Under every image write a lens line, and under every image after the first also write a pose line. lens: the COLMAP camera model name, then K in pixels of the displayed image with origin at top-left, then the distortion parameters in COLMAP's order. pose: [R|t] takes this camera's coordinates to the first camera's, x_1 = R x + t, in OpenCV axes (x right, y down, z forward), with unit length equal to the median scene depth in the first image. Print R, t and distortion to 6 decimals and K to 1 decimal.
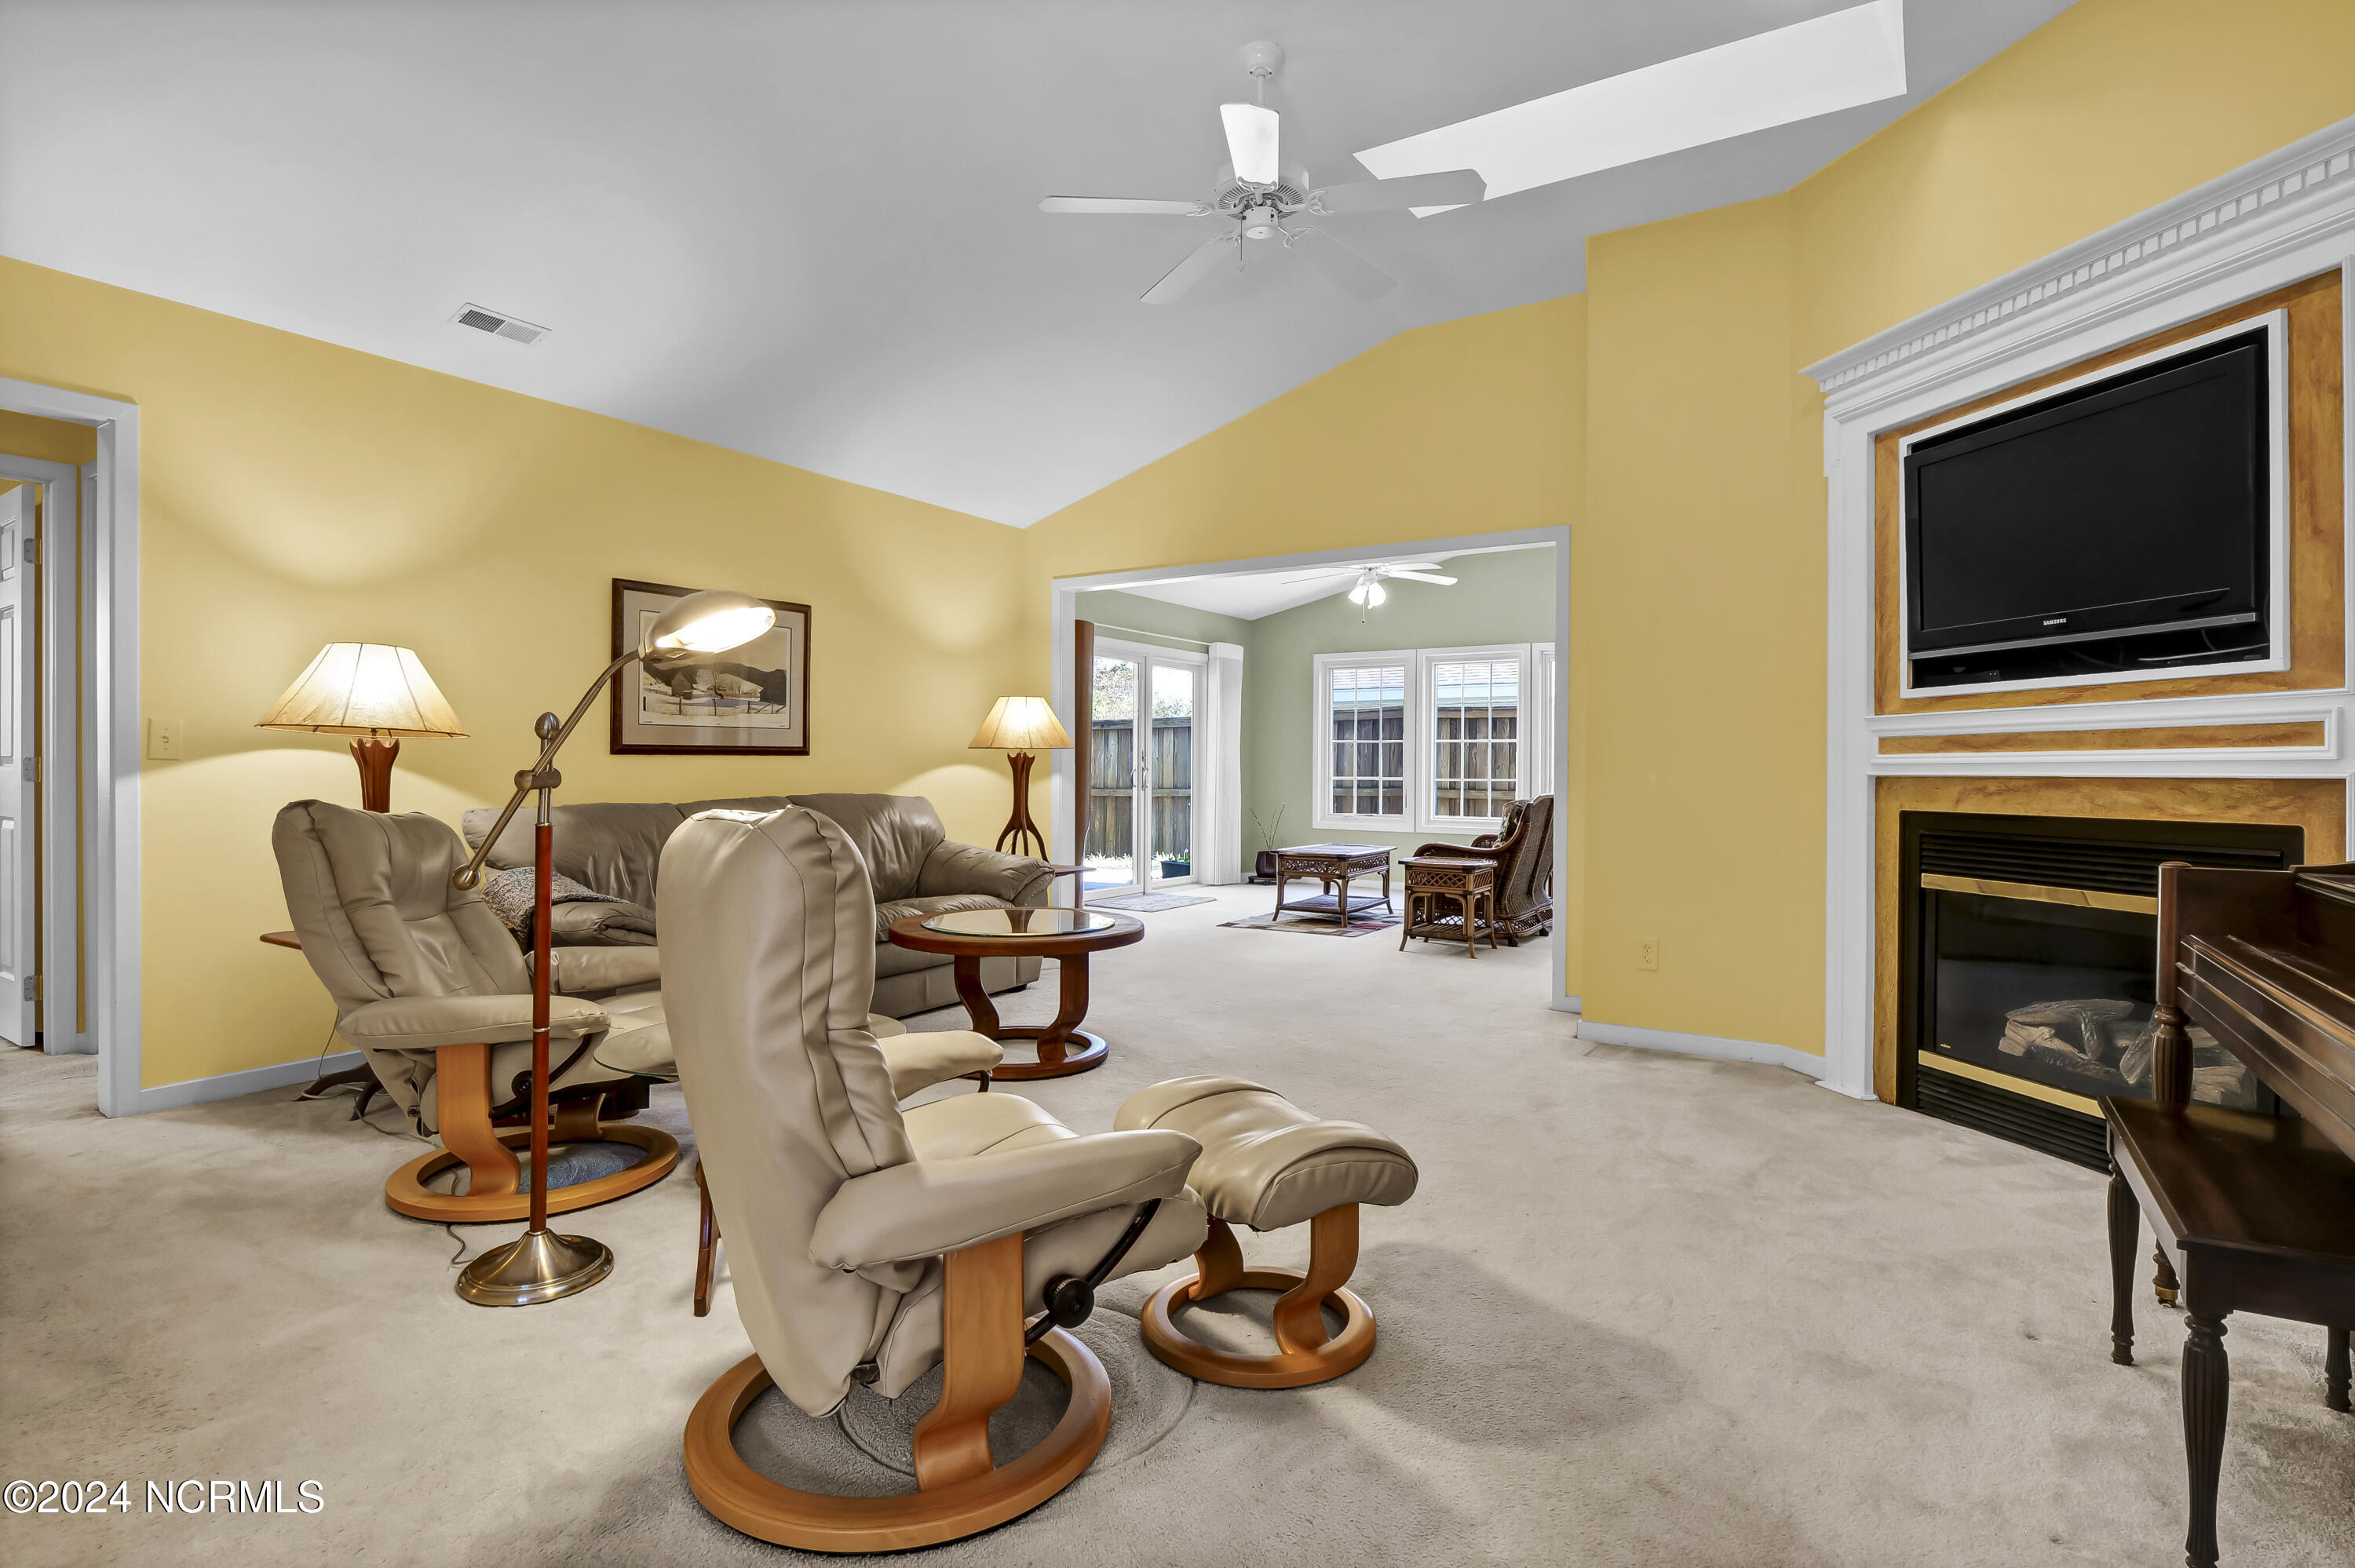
lens RADIAL K [[1204.9, 0, 1202.2], [0, 1204.9, 774.5], [0, 0, 1]] dist [-0.001755, -0.000623]
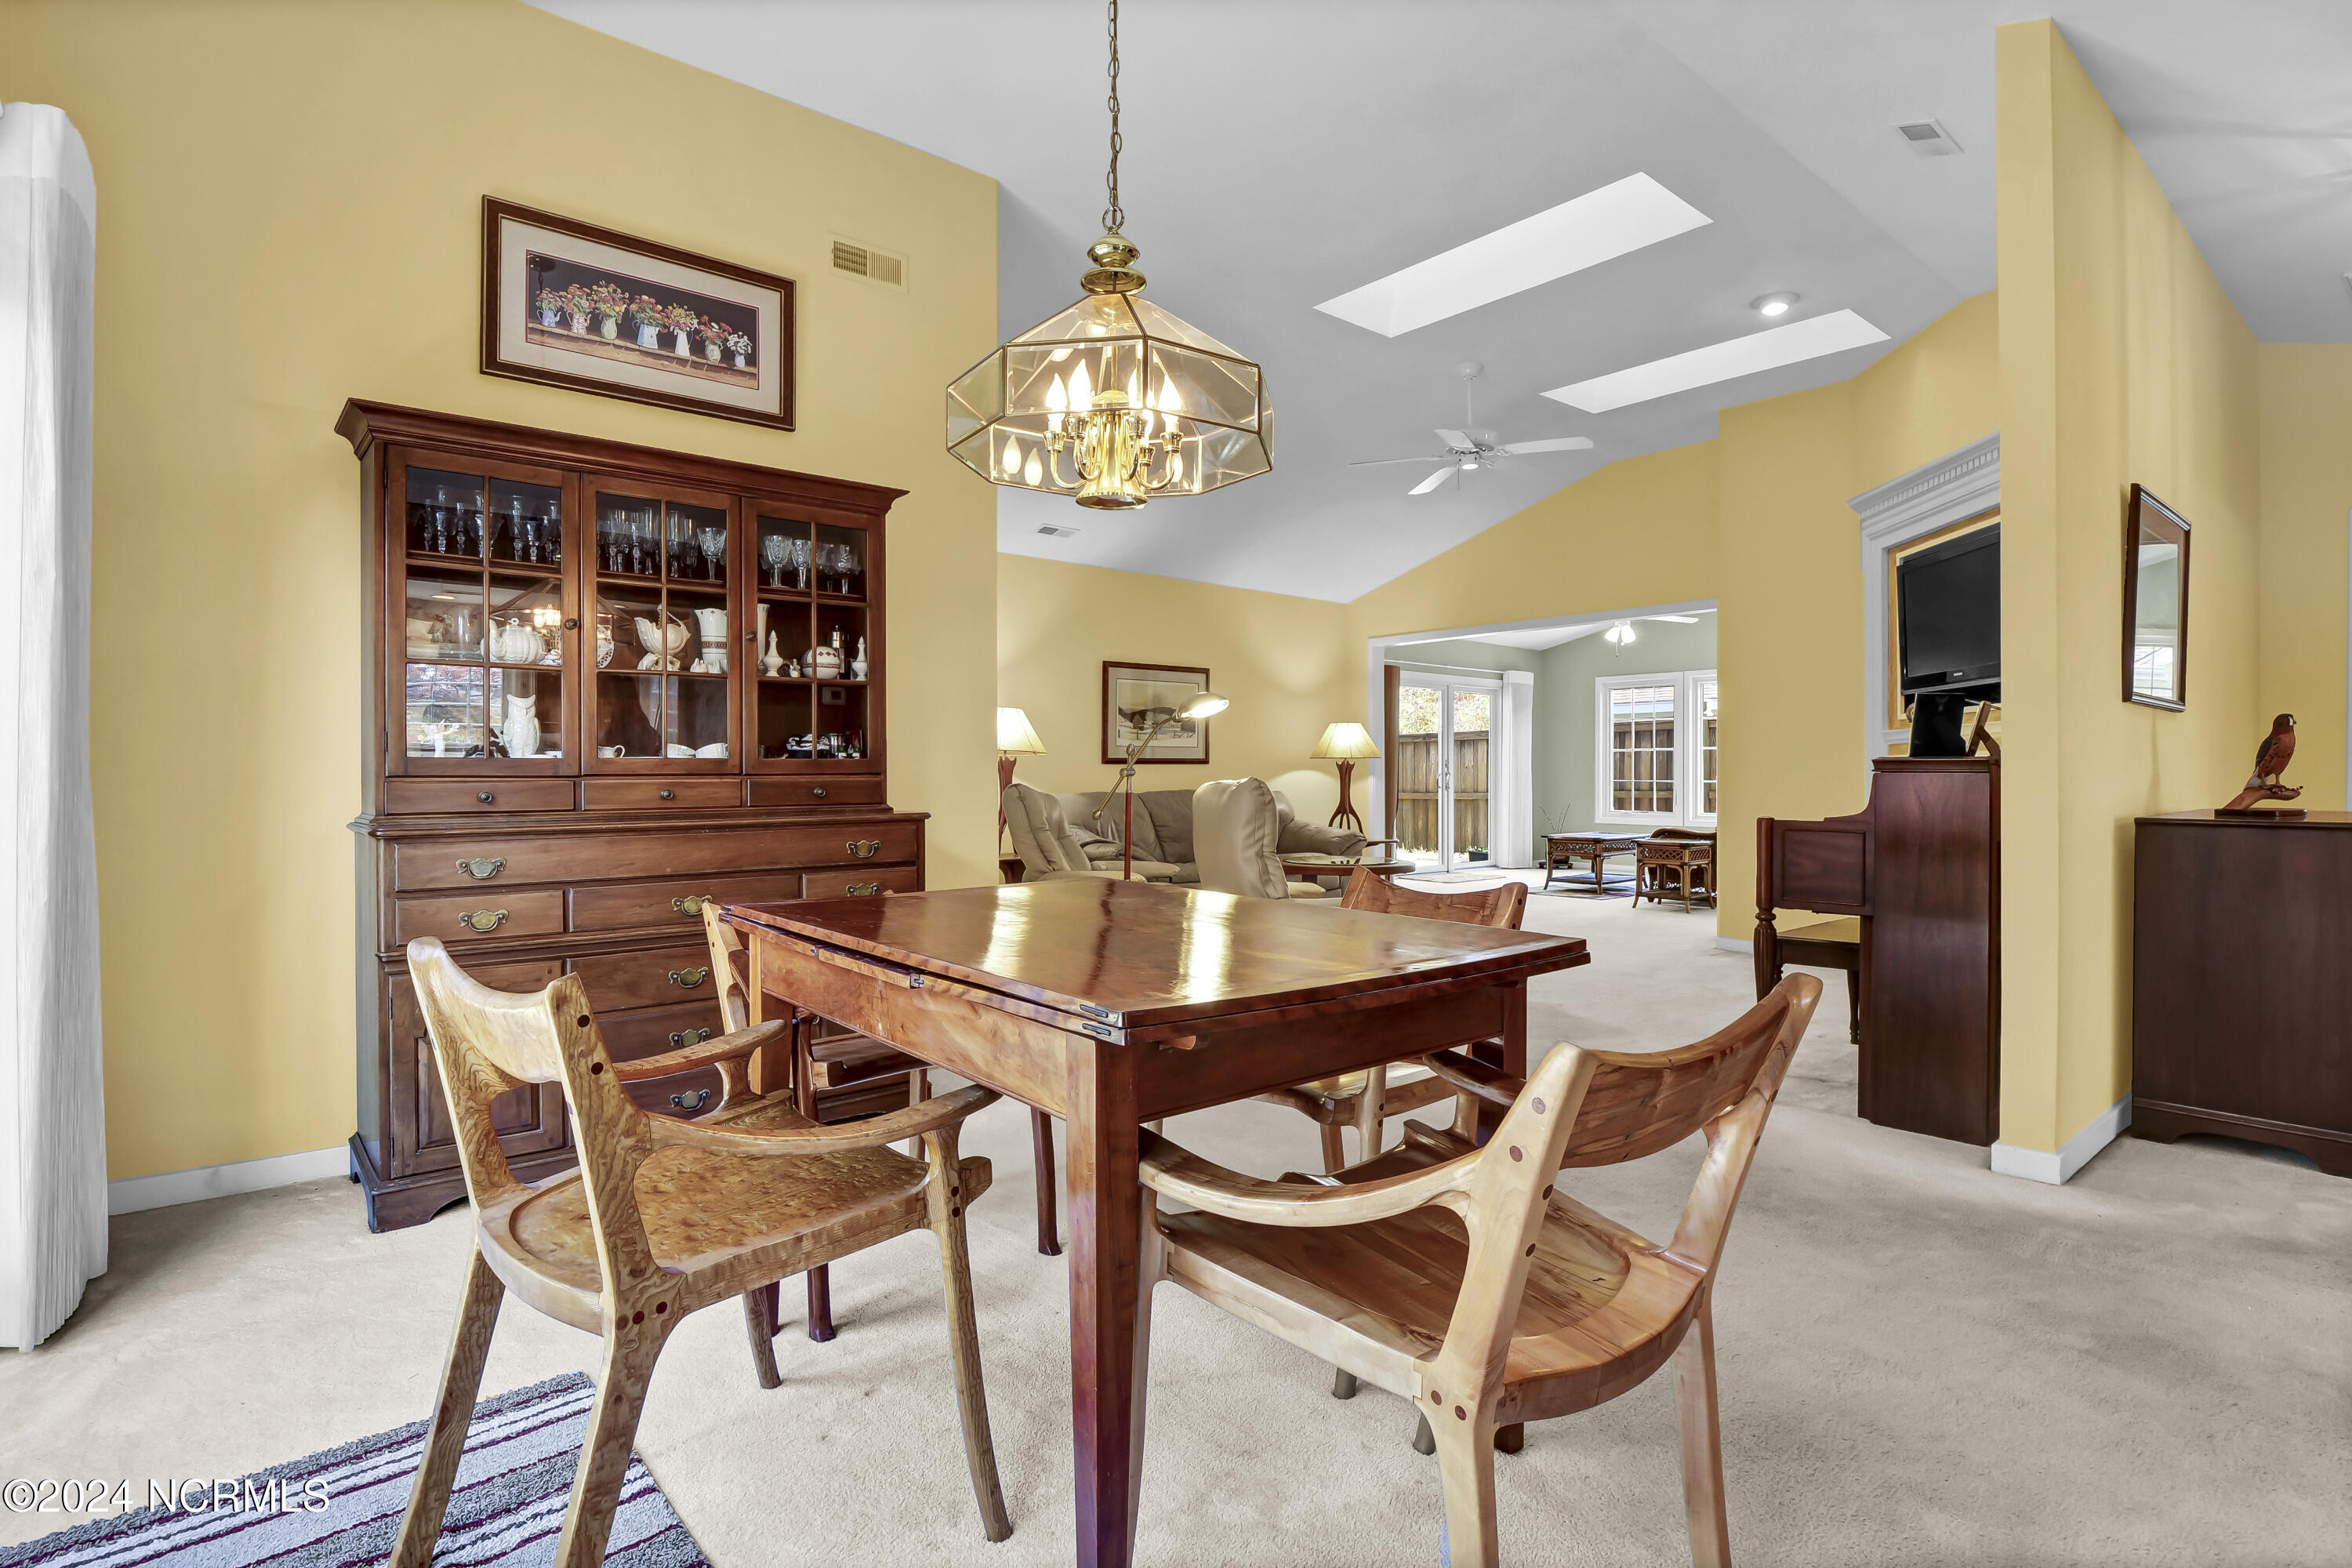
lens RADIAL K [[1180.5, 0, 1176.7], [0, 1180.5, 764.2], [0, 0, 1]] dist [-0.002176, -0.007816]
pose [[0.953705, -0.009316, -0.300601, 0.071764], [0.003962, 0.999823, -0.018413, 0.009373], [0.300719, 0.016370, 0.953572, -0.363271]]
